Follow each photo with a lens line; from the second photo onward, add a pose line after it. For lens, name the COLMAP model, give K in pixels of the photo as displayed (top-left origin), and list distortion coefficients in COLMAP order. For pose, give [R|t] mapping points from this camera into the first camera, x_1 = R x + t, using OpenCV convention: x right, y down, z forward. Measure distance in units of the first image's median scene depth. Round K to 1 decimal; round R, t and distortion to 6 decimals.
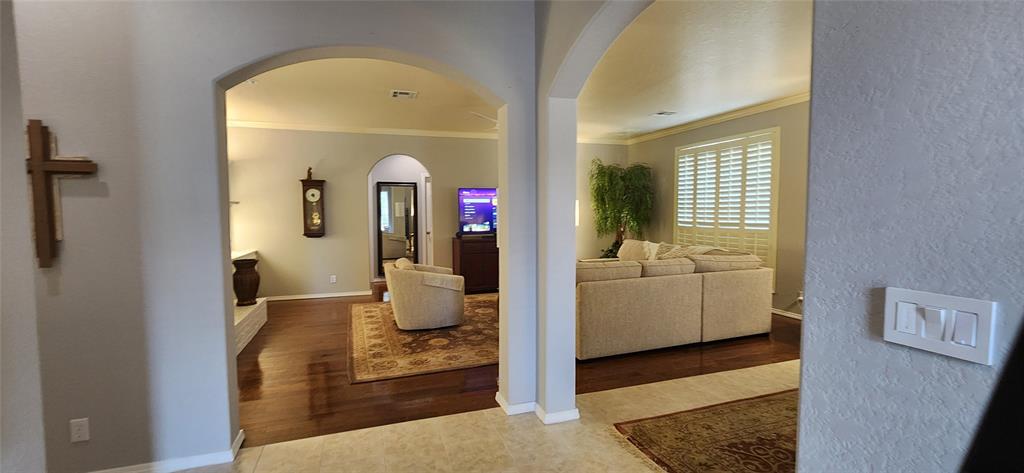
lens RADIAL K [[414.3, 0, 498.7], [0, 414.3, 234.0], [0, 0, 1]] dist [0.001730, 0.000216]
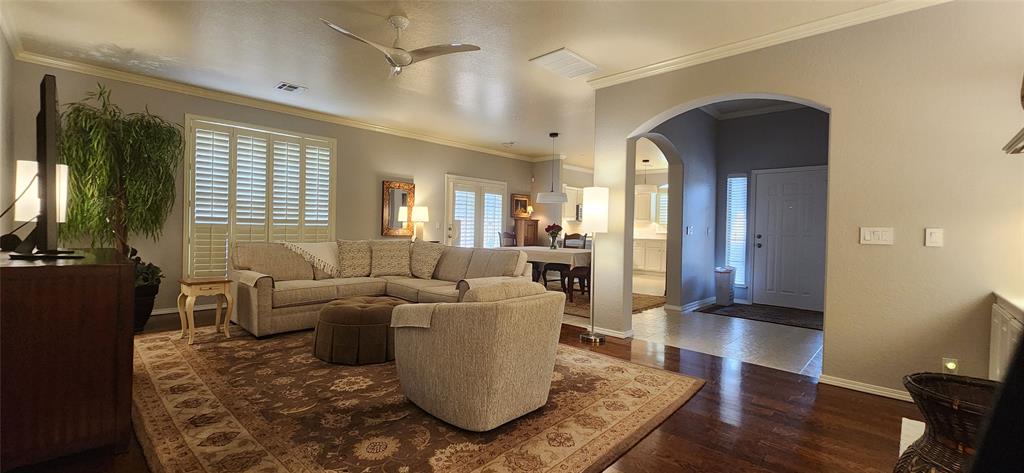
lens RADIAL K [[414.3, 0, 498.7], [0, 414.3, 234.0], [0, 0, 1]] dist [0.001730, 0.000216]
pose [[-0.455094, -0.015928, 0.890301, -0.499032], [0.033031, 0.998850, 0.034755, -0.009672], [-0.889831, 0.045224, -0.454044, 0.935878]]
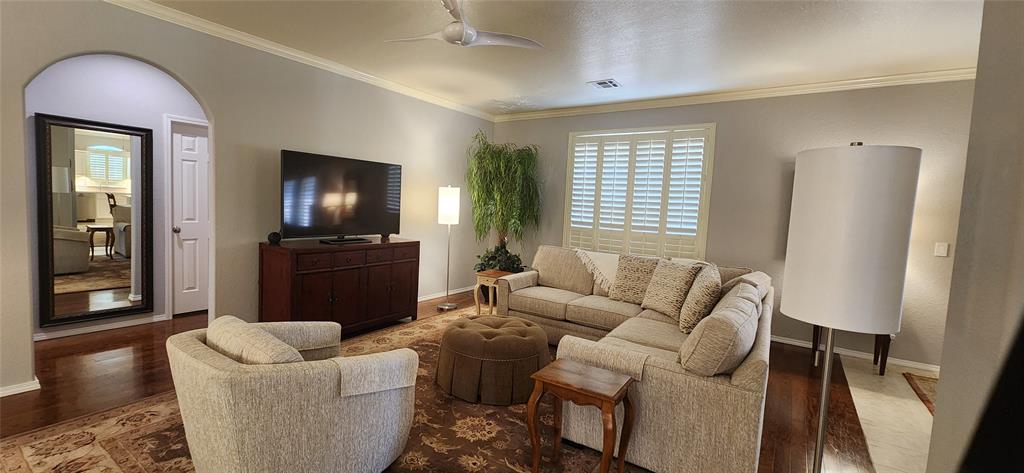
lens RADIAL K [[414.3, 0, 498.7], [0, 414.3, 234.0], [0, 0, 1]] dist [0.001730, 0.000216]
pose [[0.805005, 0.001400, 0.593266, -0.201158], [-0.018902, 0.999550, 0.023290, -0.023311], [-0.592967, -0.029963, 0.804669, 0.446231]]
